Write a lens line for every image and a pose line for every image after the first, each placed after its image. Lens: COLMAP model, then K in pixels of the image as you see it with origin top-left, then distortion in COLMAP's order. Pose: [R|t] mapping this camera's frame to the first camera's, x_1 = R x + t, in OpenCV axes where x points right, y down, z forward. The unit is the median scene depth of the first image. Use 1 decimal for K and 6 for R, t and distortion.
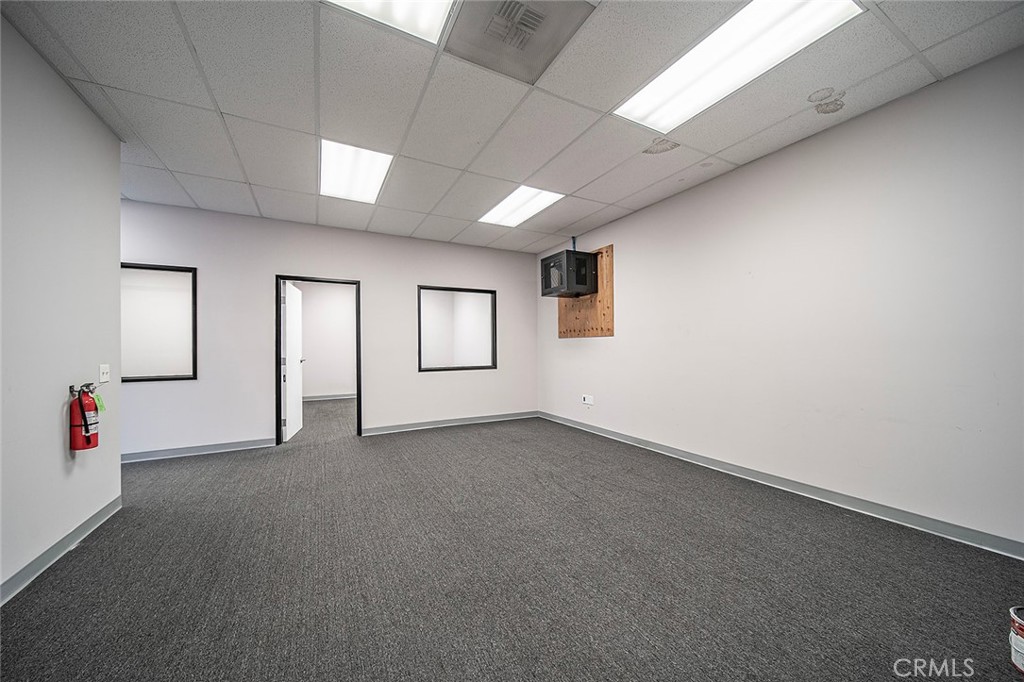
lens RADIAL K [[361.3, 0, 512.3], [0, 361.3, 346.7], [0, 0, 1]] dist [0.000664, -0.001093]
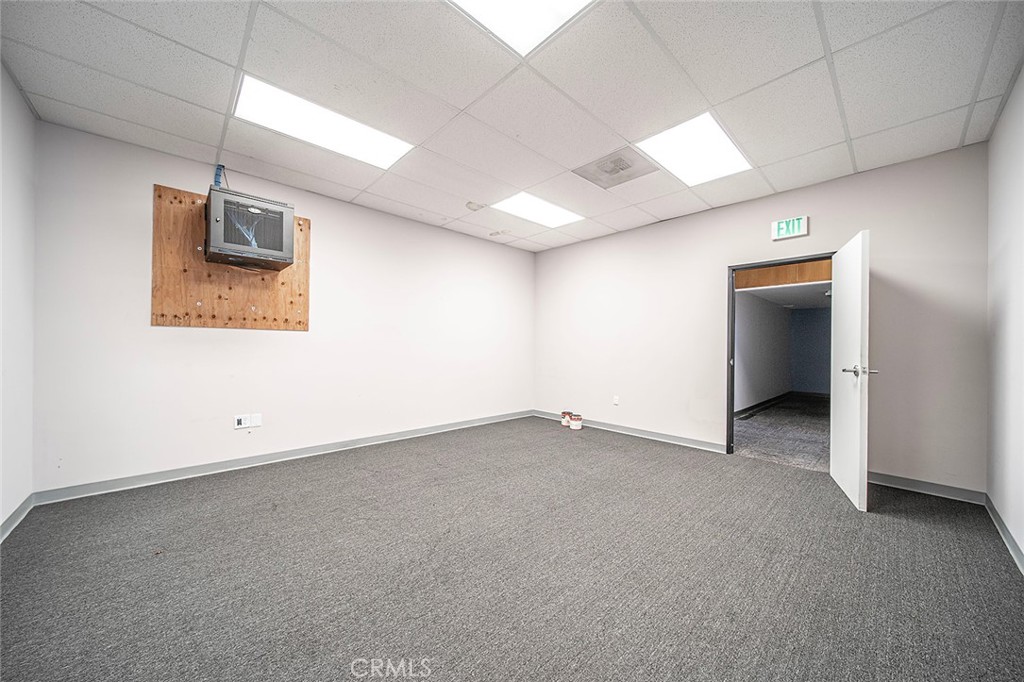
lens RADIAL K [[361.3, 0, 504.1], [0, 361.3, 343.0], [0, 0, 1]] dist [0.000664, -0.001093]
pose [[-0.244655, 0.015049, 0.969493, -0.575461], [-0.009115, 0.999800, -0.017819, 0.007592], [-0.969567, -0.013197, -0.244469, 0.708579]]
